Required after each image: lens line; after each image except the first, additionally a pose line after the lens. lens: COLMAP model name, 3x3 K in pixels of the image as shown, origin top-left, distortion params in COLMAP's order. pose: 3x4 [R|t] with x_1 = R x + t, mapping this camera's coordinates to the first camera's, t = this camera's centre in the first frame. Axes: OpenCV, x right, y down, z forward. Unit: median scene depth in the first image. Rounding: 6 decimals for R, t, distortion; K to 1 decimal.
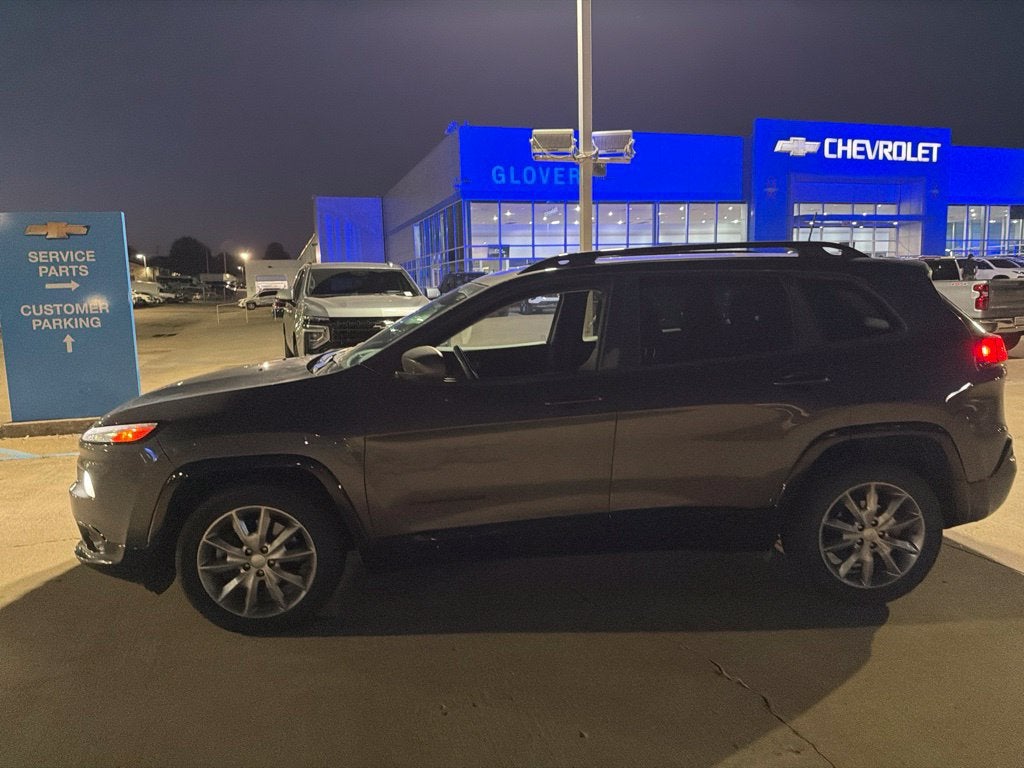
lens RADIAL K [[726.4, 0, 505.6], [0, 726.4, 385.4], [0, 0, 1]] dist [0.044077, -0.061831]
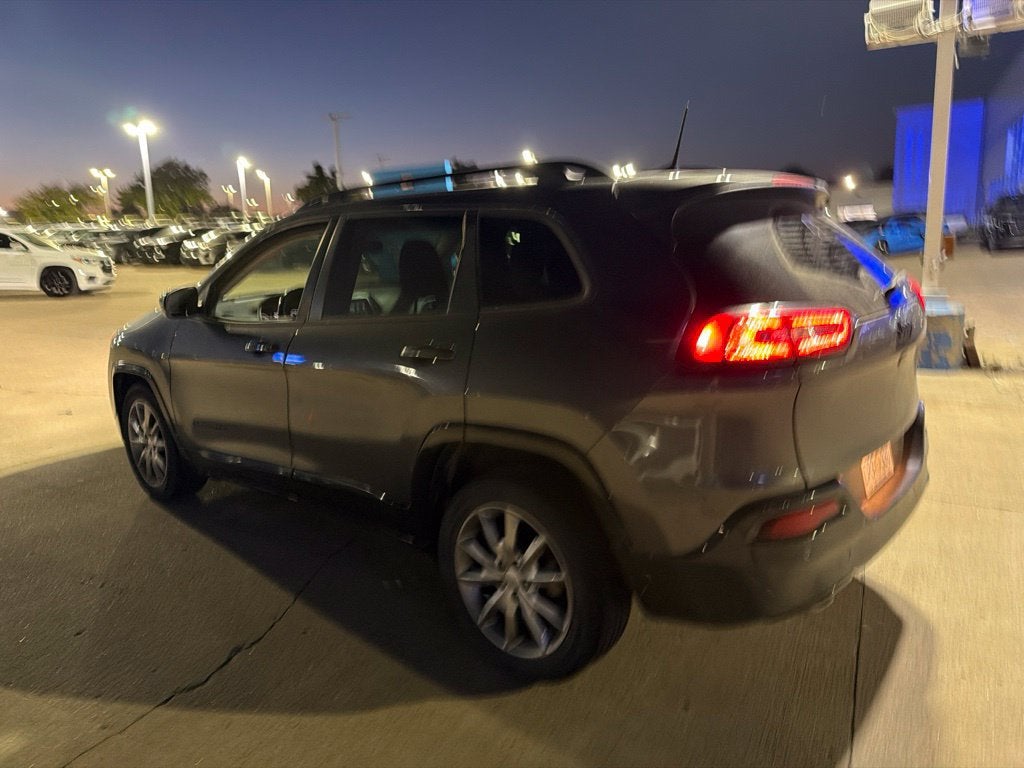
lens RADIAL K [[726.4, 0, 503.8], [0, 726.4, 382.9], [0, 0, 1]] dist [0.044077, -0.061831]
pose [[0.700271, 0.137924, -0.700427, 0.428187], [-0.076483, 0.990006, 0.118481, -0.030557], [0.709768, -0.029398, 0.703821, 0.221790]]
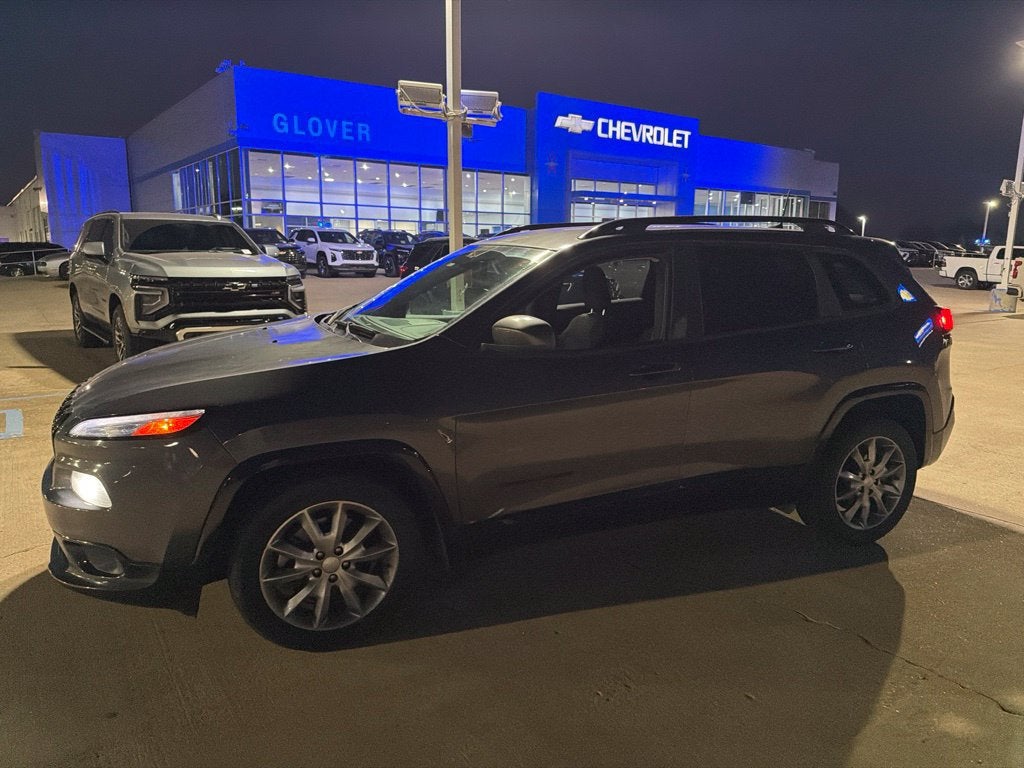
lens RADIAL K [[726.4, 0, 521.1], [0, 726.4, 394.3], [0, 0, 1]] dist [0.044077, -0.061831]
pose [[0.942130, -0.032219, 0.333697, -0.171707], [0.012484, 0.998052, 0.061119, -0.004208], [-0.335016, -0.053416, 0.940697, 0.052988]]
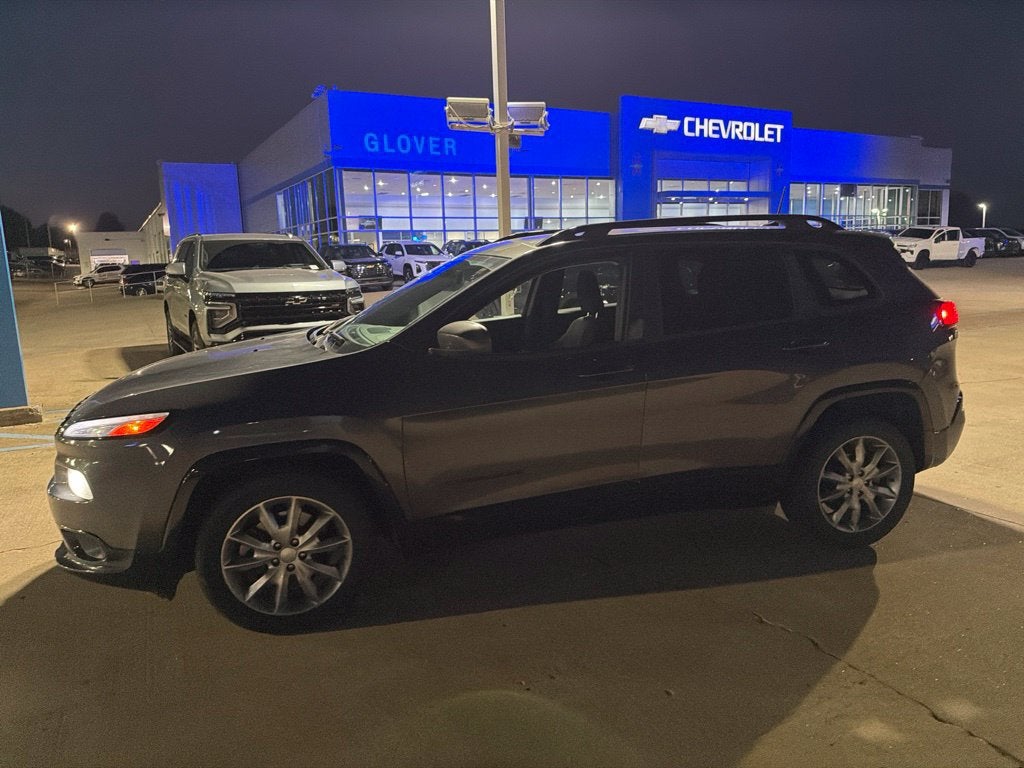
lens RADIAL K [[726.4, 0, 519.9], [0, 726.4, 388.5], [0, 0, 1]] dist [0.044077, -0.061831]
pose [[0.978975, -0.040055, 0.200008, -0.095347], [0.032012, 0.998550, 0.043291, -0.001443], [-0.201452, -0.035978, 0.978837, 0.013549]]
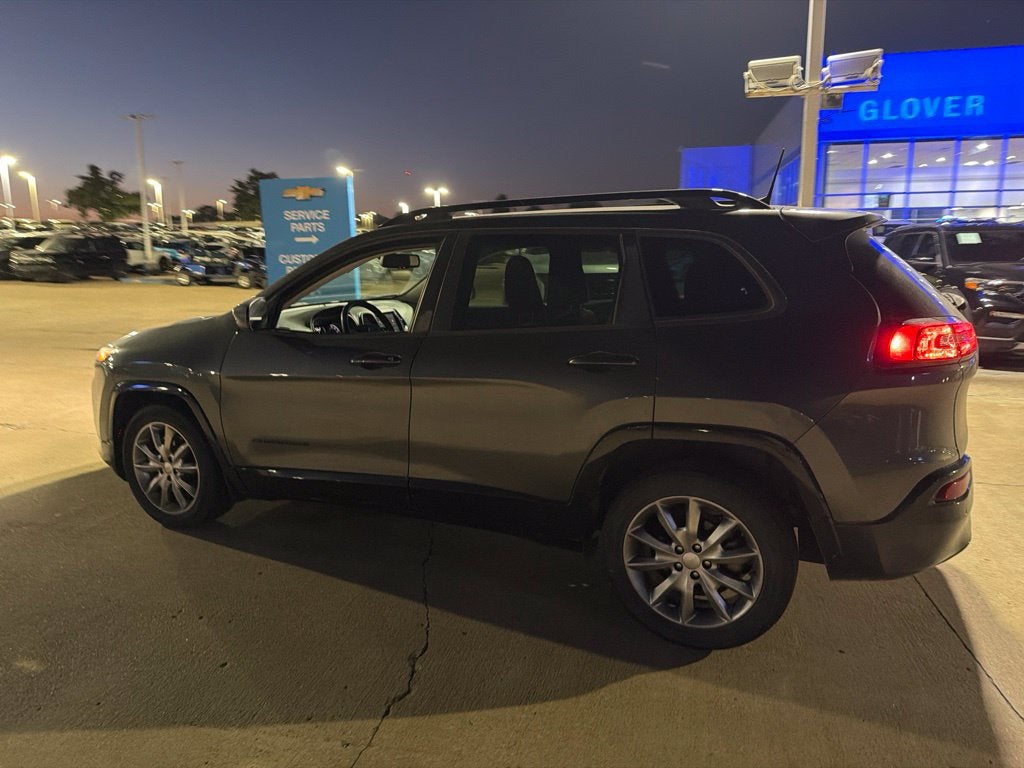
lens RADIAL K [[726.4, 0, 499.4], [0, 726.4, 391.2], [0, 0, 1]] dist [0.044077, -0.061831]
pose [[0.862673, 0.110021, -0.493651, 0.307894], [-0.076120, 0.993179, 0.088330, -0.015935], [0.500001, -0.038623, 0.865163, 0.093270]]
